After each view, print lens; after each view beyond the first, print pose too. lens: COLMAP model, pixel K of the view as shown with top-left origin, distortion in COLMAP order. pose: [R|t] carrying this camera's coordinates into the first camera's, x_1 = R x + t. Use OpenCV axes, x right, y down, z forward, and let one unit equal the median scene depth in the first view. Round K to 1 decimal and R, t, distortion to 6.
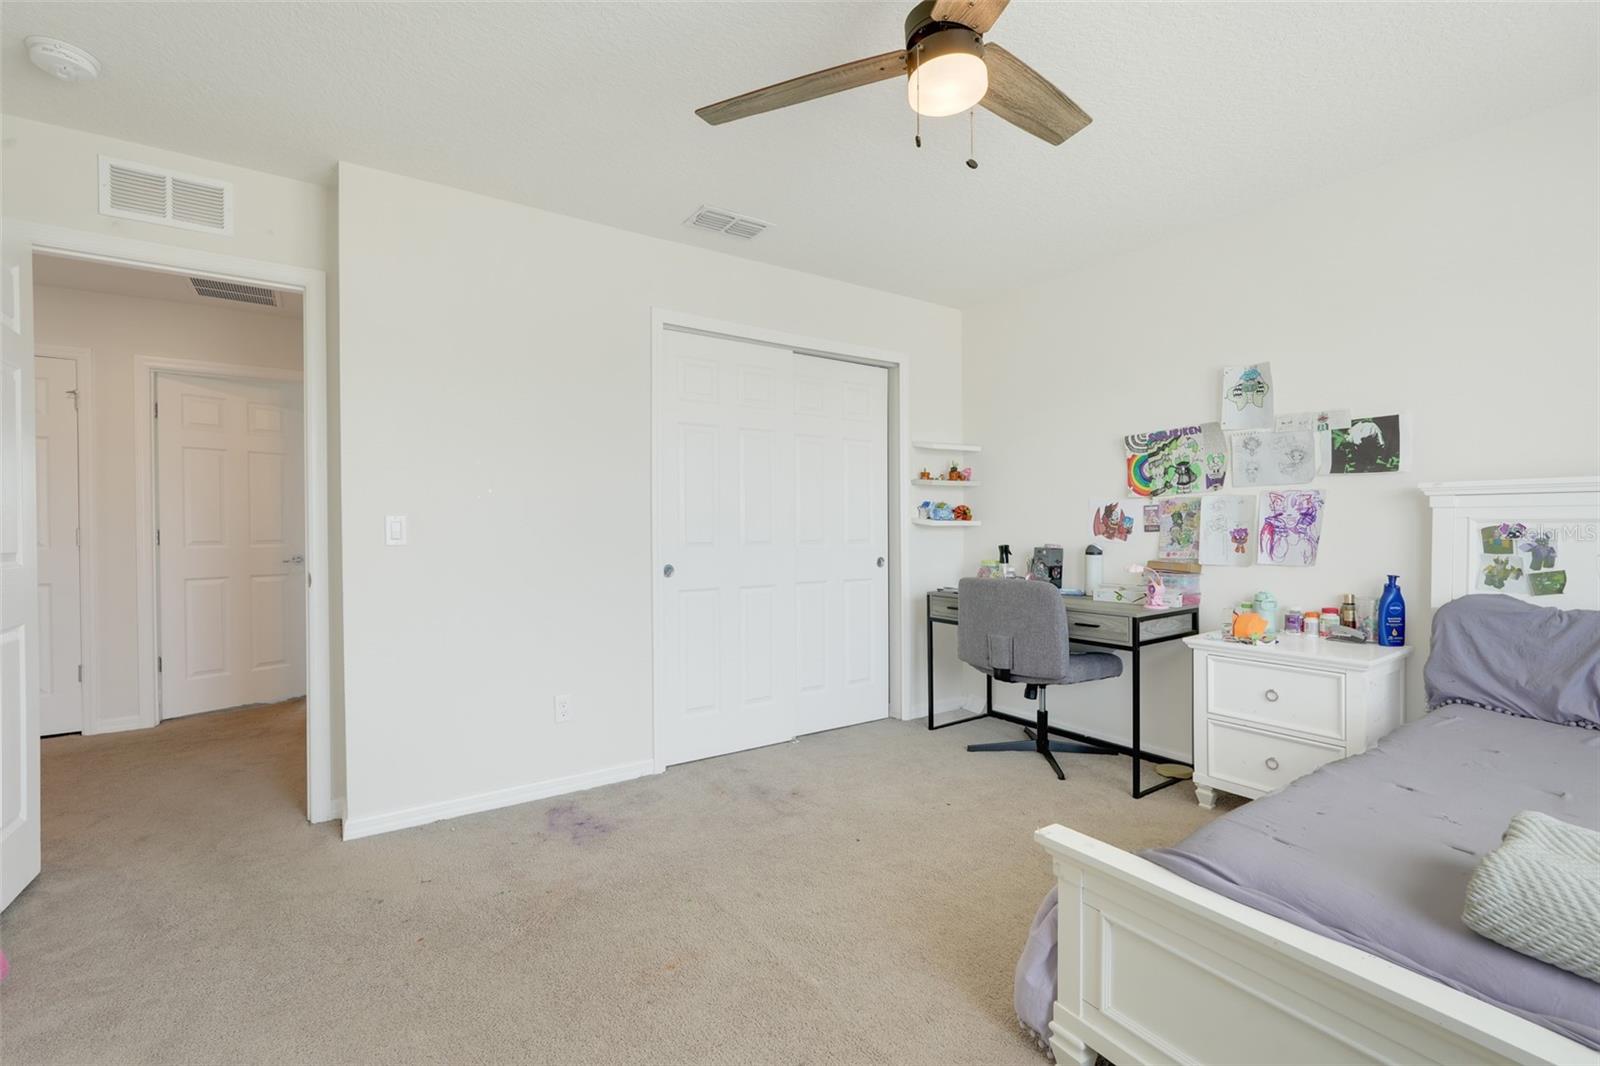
lens RADIAL K [[702.3, 0, 800.0], [0, 702.3, 533.0], [0, 0, 1]] dist [-0.014257, 0.006490]
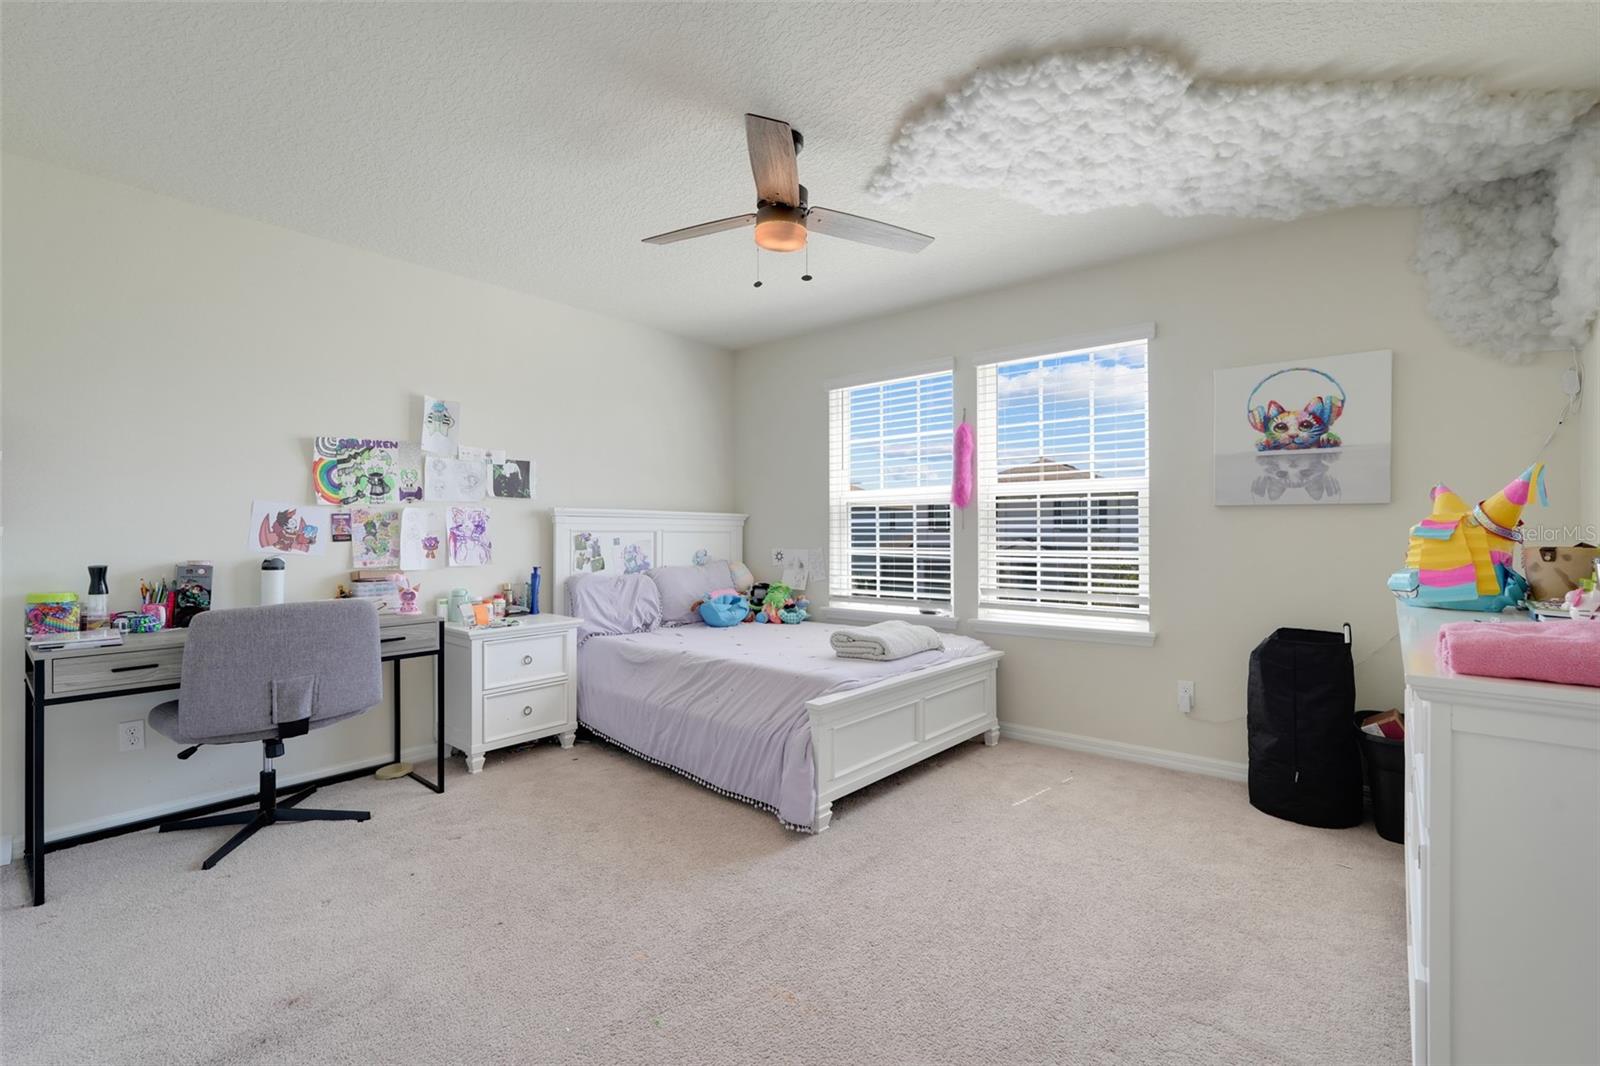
lens RADIAL K [[702.3, 0, 800.0], [0, 702.3, 533.0], [0, 0, 1]] dist [-0.014257, 0.006490]
pose [[-0.277653, 0.000523, 0.960681, -0.617154], [0.012382, 0.999919, 0.003034, -0.008653], [-0.960602, 0.012737, -0.277637, 0.690017]]
